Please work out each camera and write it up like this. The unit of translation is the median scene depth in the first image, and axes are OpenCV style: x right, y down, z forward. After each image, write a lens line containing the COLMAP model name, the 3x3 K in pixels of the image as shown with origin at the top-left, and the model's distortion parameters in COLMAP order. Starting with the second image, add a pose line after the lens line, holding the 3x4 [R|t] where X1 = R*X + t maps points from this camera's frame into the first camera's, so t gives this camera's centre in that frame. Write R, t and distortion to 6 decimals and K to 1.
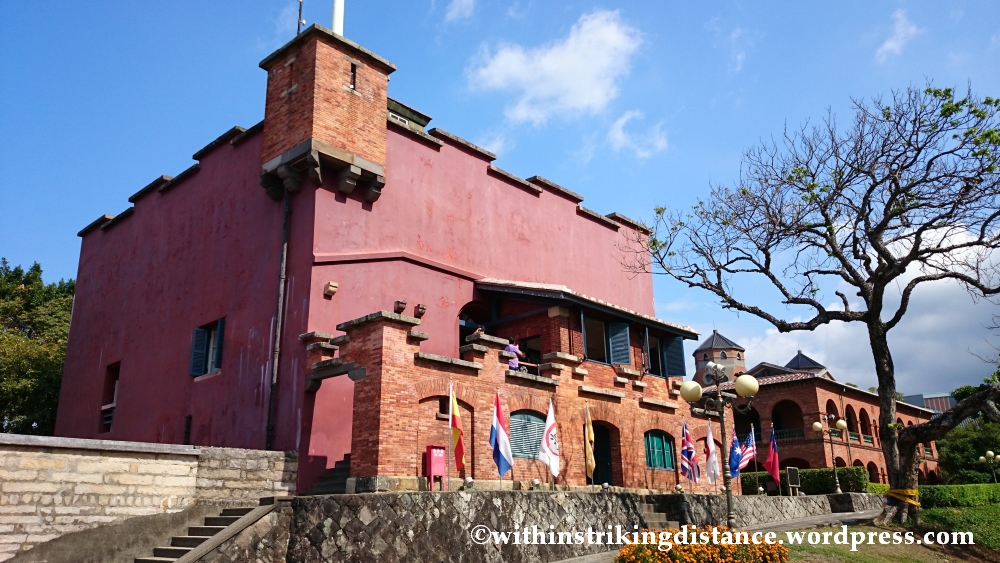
lens RADIAL K [[771.7, 0, 500.0], [0, 771.7, 281.5], [0, 0, 1]] dist [0.001345, -0.000406]
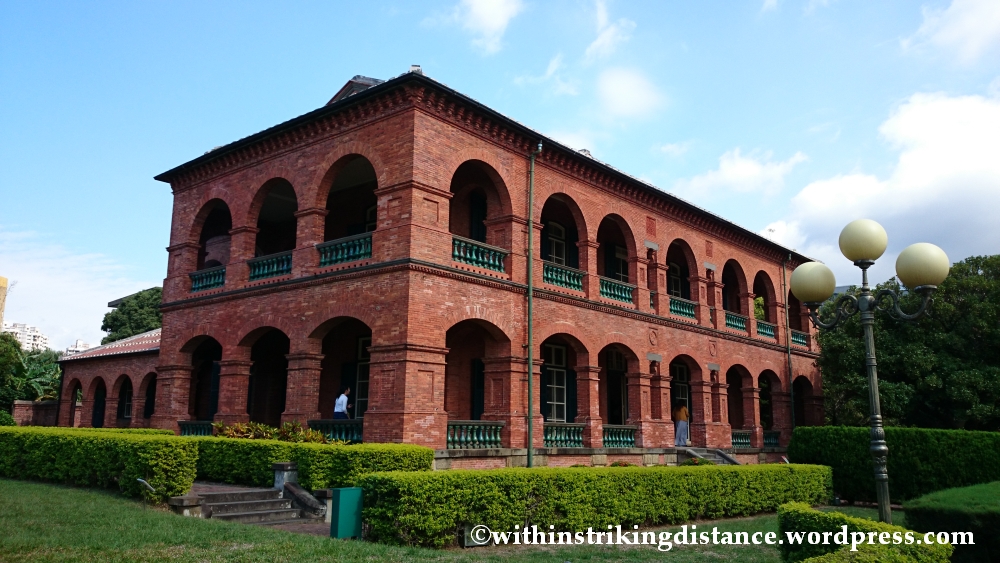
lens RADIAL K [[771.7, 0, 500.0], [0, 771.7, 281.5], [0, 0, 1]] dist [0.001345, -0.000406]
pose [[0.997573, 0.043781, 0.054144, 0.415611], [-0.050604, 0.989978, 0.131845, 0.158509], [-0.047829, -0.134265, 0.989791, 0.637571]]
